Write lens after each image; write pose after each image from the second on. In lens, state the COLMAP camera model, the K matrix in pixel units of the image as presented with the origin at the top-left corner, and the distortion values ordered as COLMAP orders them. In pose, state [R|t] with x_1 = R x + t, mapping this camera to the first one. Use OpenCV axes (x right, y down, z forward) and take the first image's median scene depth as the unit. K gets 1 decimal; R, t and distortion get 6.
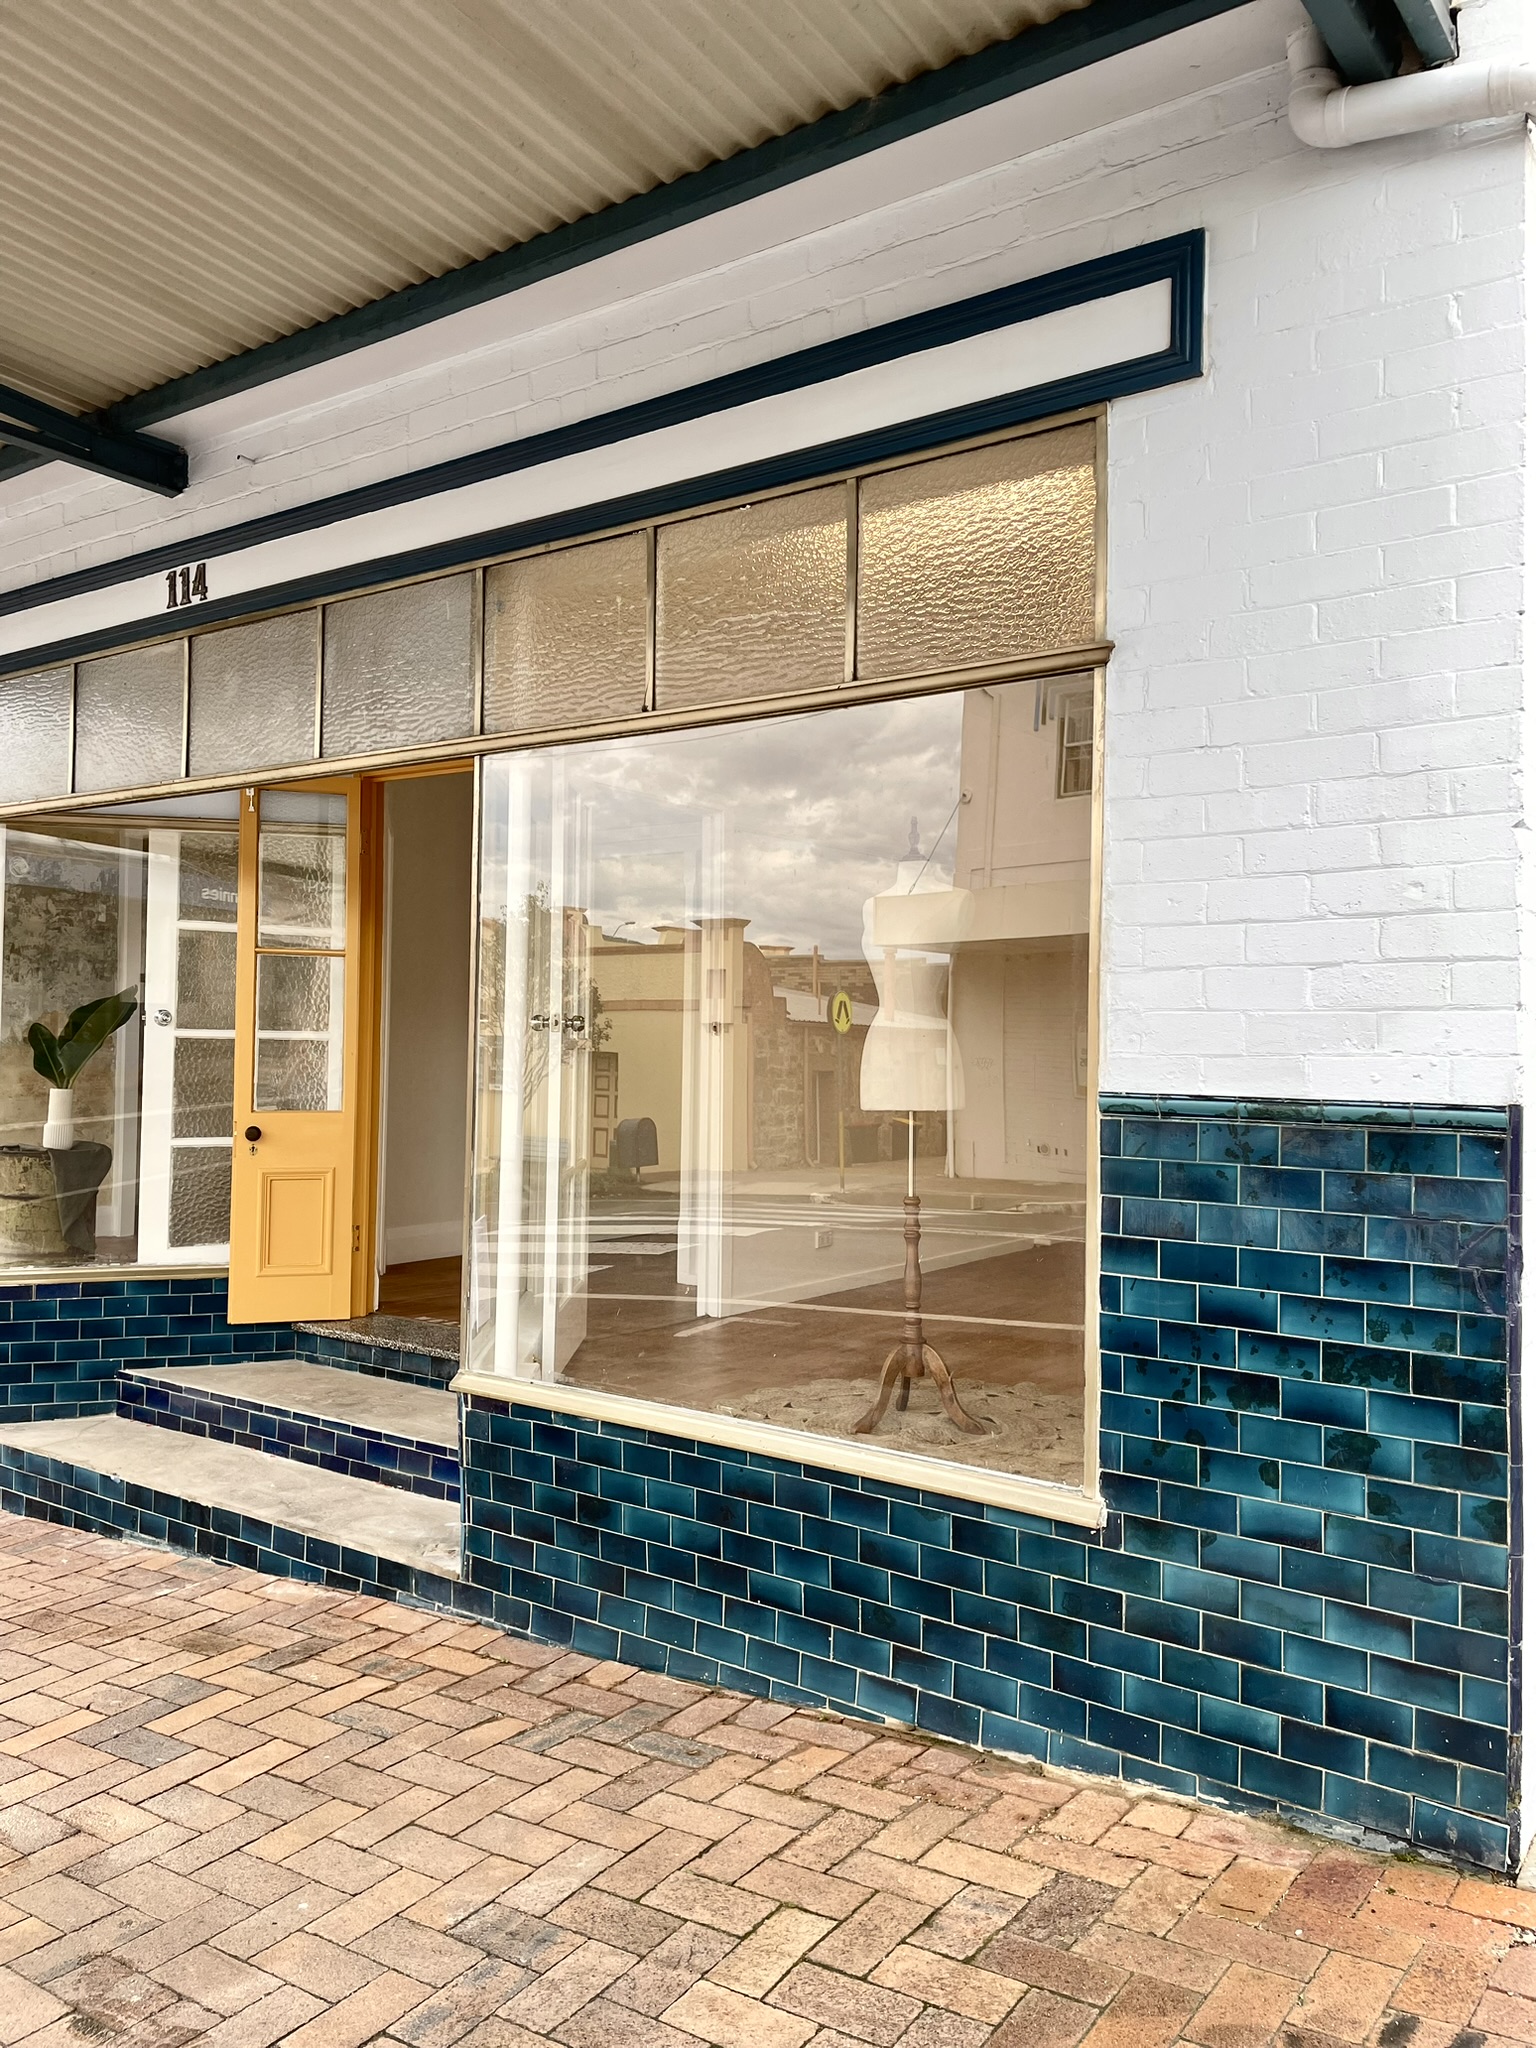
lens RADIAL K [[1541.2, 0, 778.4], [0, 1541.2, 1019.6], [0, 0, 1]] dist [0.037089, -0.010005]
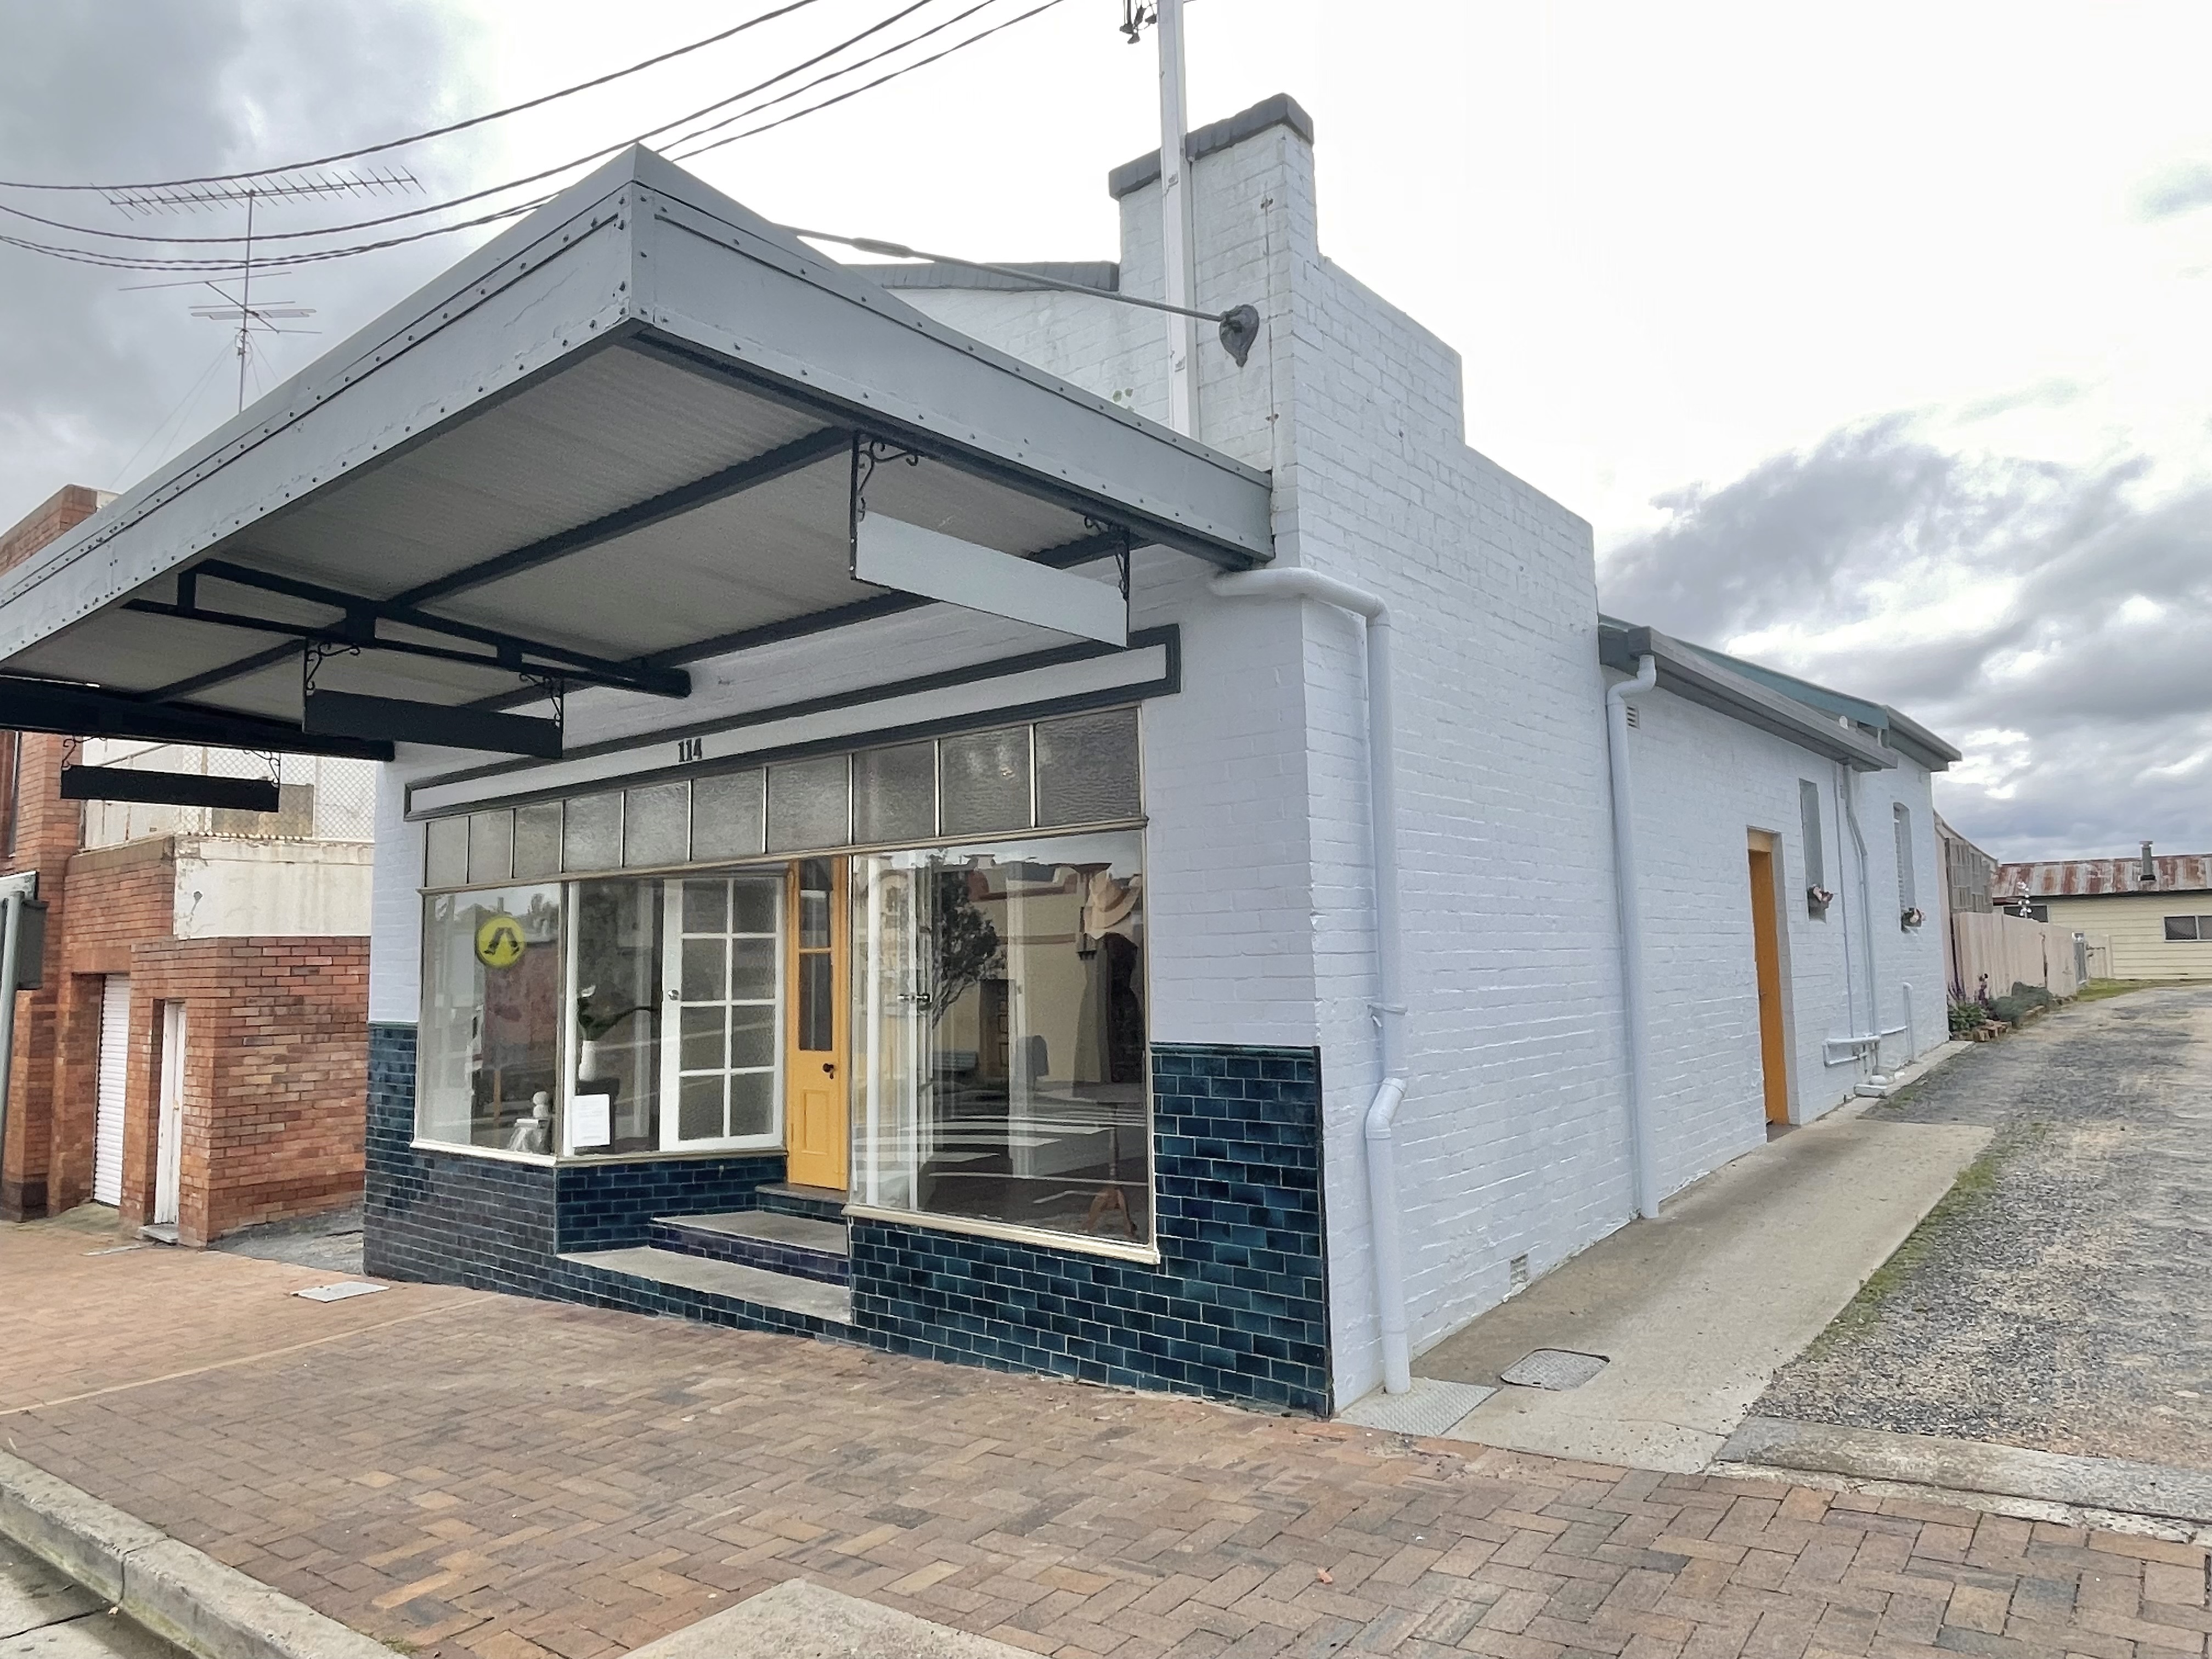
lens RADIAL K [[1396.9, 0, 1112.7], [0, 1396.9, 820.2], [0, 0, 1]] dist [0.000391, -0.010581]
pose [[0.997852, -0.038237, -0.053187, 0.205958], [0.033806, 0.996072, -0.081843, -0.071079], [0.056107, 0.079869, 0.995225, -0.630042]]
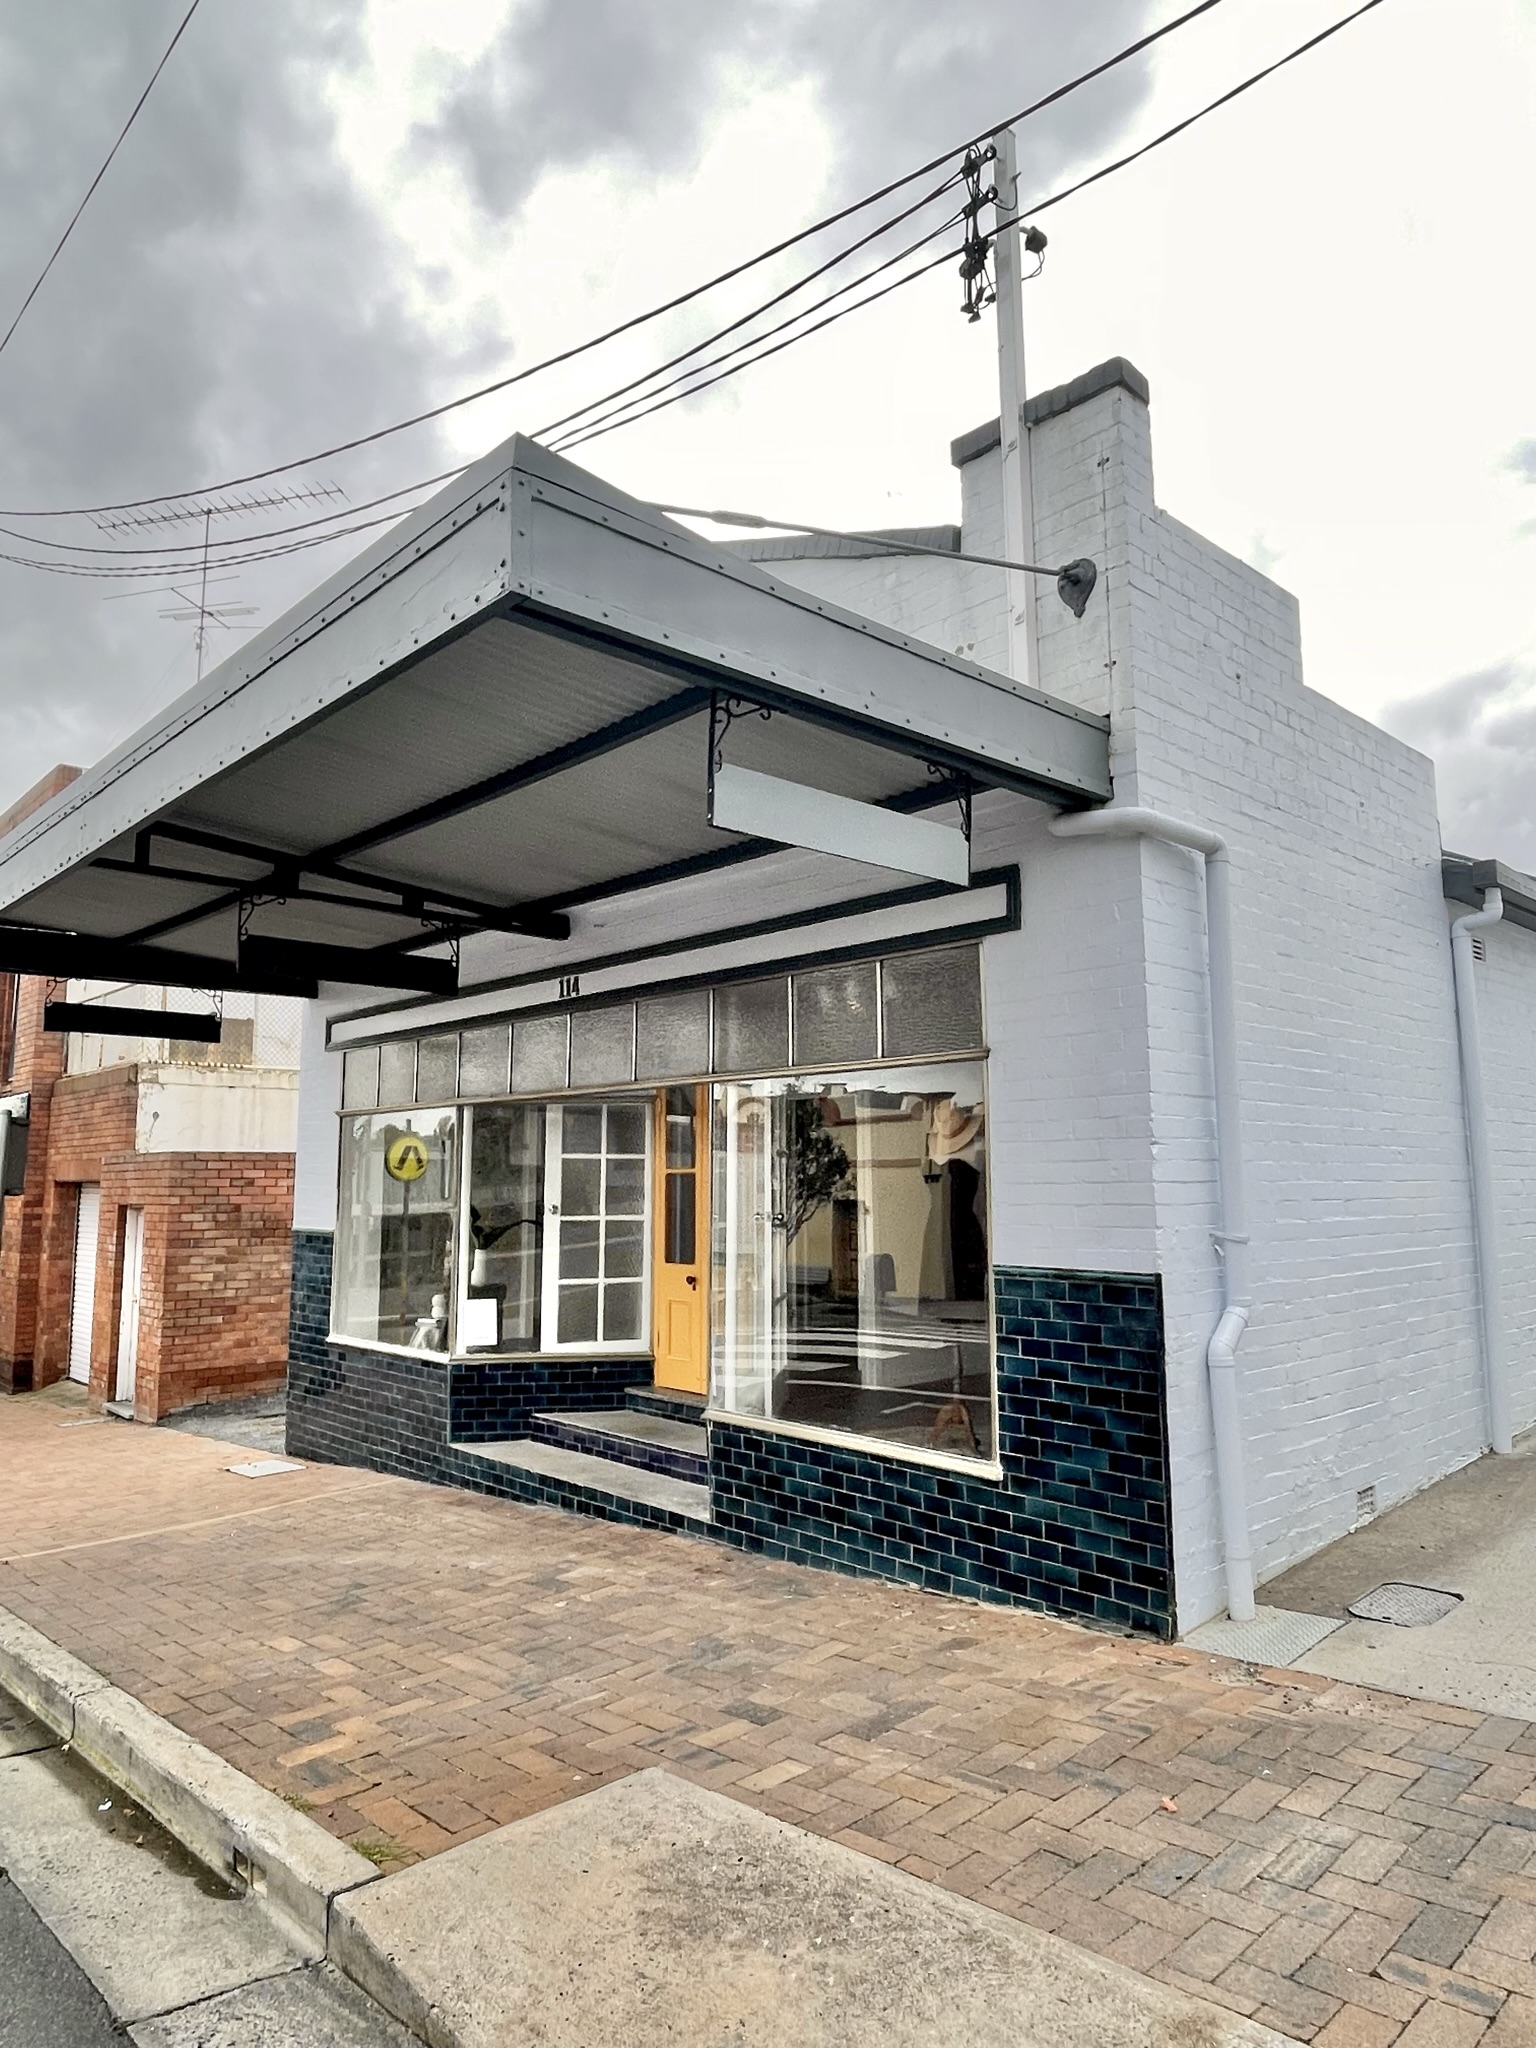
lens RADIAL K [[1293.3, 0, 778.3], [0, 1293.3, 1014.3], [0, 0, 1]] dist [0.000391, -0.010581]
pose [[0.981188, -0.041535, -0.188534, 0.206253], [0.020064, 0.993233, -0.114395, -0.072363], [0.192009, 0.108460, 0.975381, -0.604632]]
